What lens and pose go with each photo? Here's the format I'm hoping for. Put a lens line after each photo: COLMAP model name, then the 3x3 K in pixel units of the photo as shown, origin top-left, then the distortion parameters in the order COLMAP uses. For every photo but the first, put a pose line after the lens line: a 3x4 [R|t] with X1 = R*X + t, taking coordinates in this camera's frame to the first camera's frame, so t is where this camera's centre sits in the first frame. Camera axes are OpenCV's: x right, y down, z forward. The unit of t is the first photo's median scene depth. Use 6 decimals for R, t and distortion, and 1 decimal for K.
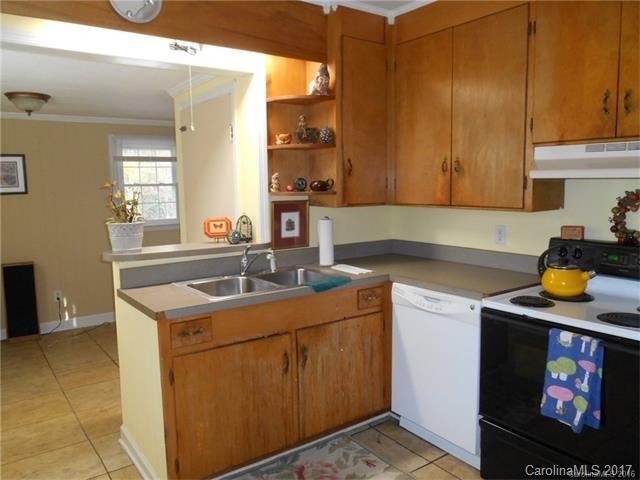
lens RADIAL K [[494.7, 0, 314.3], [0, 494.7, 242.1], [0, 0, 1]] dist [-0.032912, -0.003572]
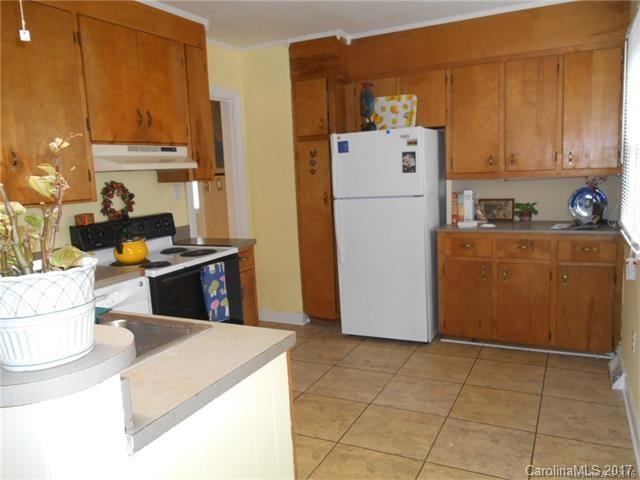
lens RADIAL K [[494.7, 0, 314.3], [0, 494.7, 242.1], [0, 0, 1]] dist [-0.032912, -0.003572]
pose [[-0.464183, -0.094638, 0.880669, -0.920417], [0.158721, 0.969294, 0.187821, -0.118211], [-0.871402, 0.226964, -0.434909, 1.235970]]
